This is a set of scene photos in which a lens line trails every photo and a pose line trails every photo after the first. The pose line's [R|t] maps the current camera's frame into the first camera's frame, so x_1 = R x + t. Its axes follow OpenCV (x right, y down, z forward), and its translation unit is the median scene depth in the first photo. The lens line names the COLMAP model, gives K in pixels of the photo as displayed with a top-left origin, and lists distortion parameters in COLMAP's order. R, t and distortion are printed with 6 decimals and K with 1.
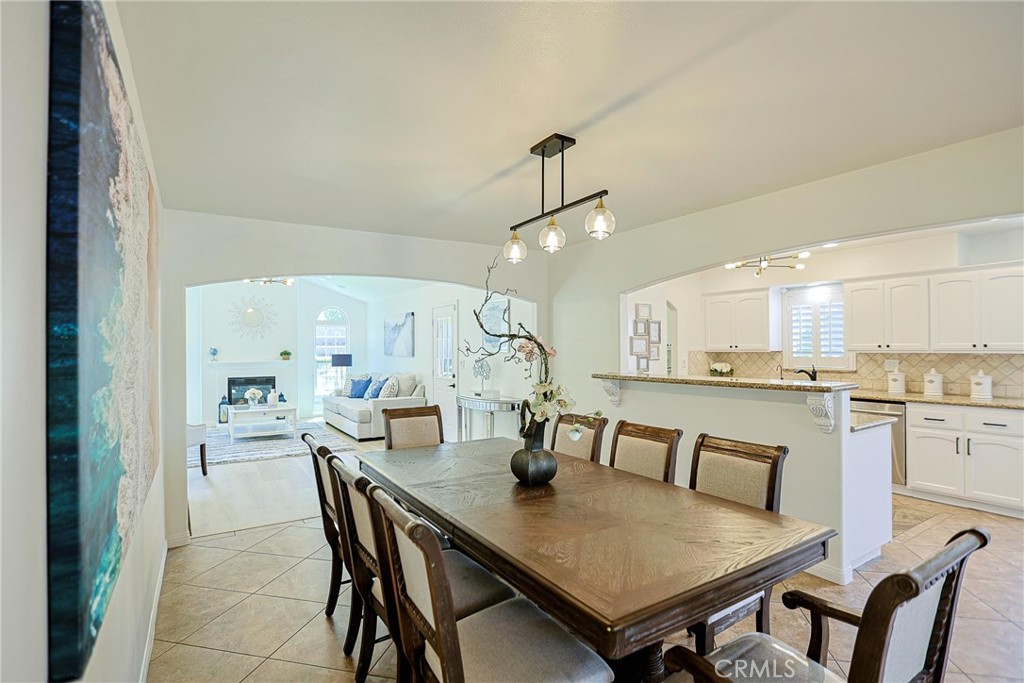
lens RADIAL K [[503.9, 0, 507.8], [0, 503.9, 344.2], [0, 0, 1]] dist [-0.018021, 0.003940]
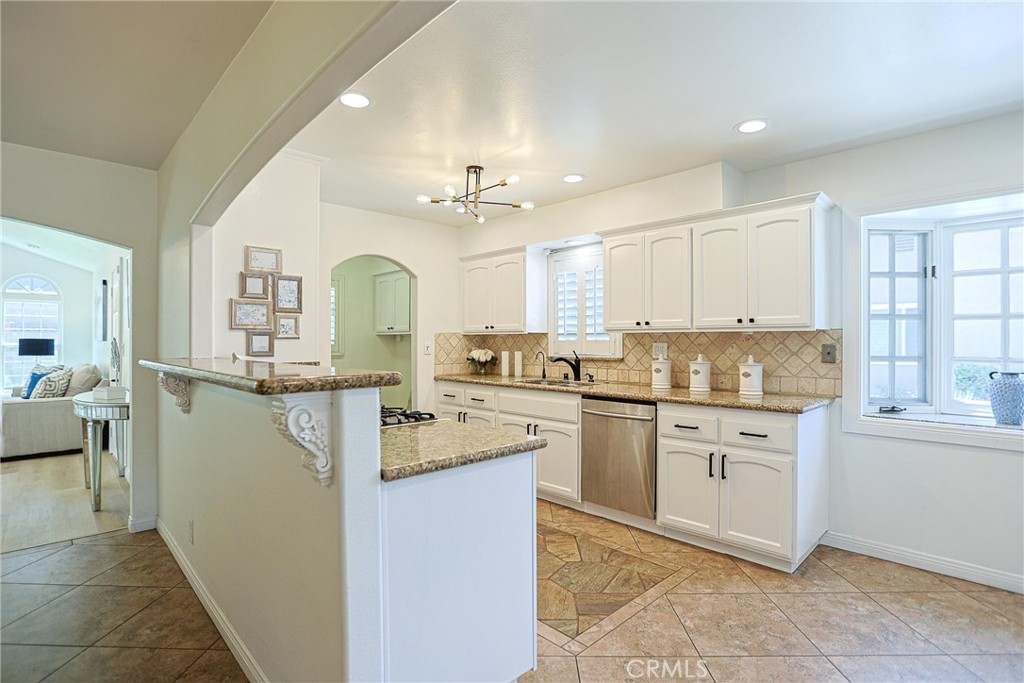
lens RADIAL K [[503.9, 0, 512.2], [0, 503.9, 344.0], [0, 0, 1]] dist [-0.018021, 0.003940]
pose [[0.982664, 0.007349, 0.185248, 0.451001], [-0.009198, 0.999916, 0.009125, 0.029580], [-0.185166, -0.010670, 0.982649, 0.333022]]
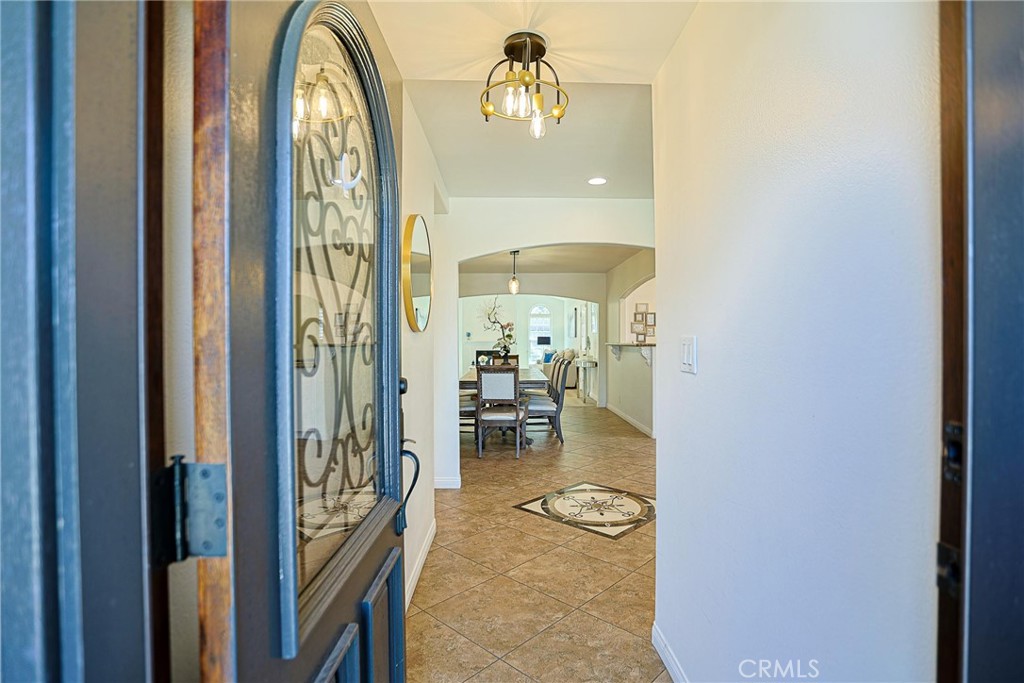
lens RADIAL K [[503.9, 0, 513.3], [0, 503.9, 341.0], [0, 0, 1]] dist [-0.018021, 0.003940]
pose [[0.853194, 0.004131, -0.521578, 0.778948], [0.004191, 0.999882, 0.014775, 0.021385], [0.521577, -0.014792, 0.853076, -0.679225]]
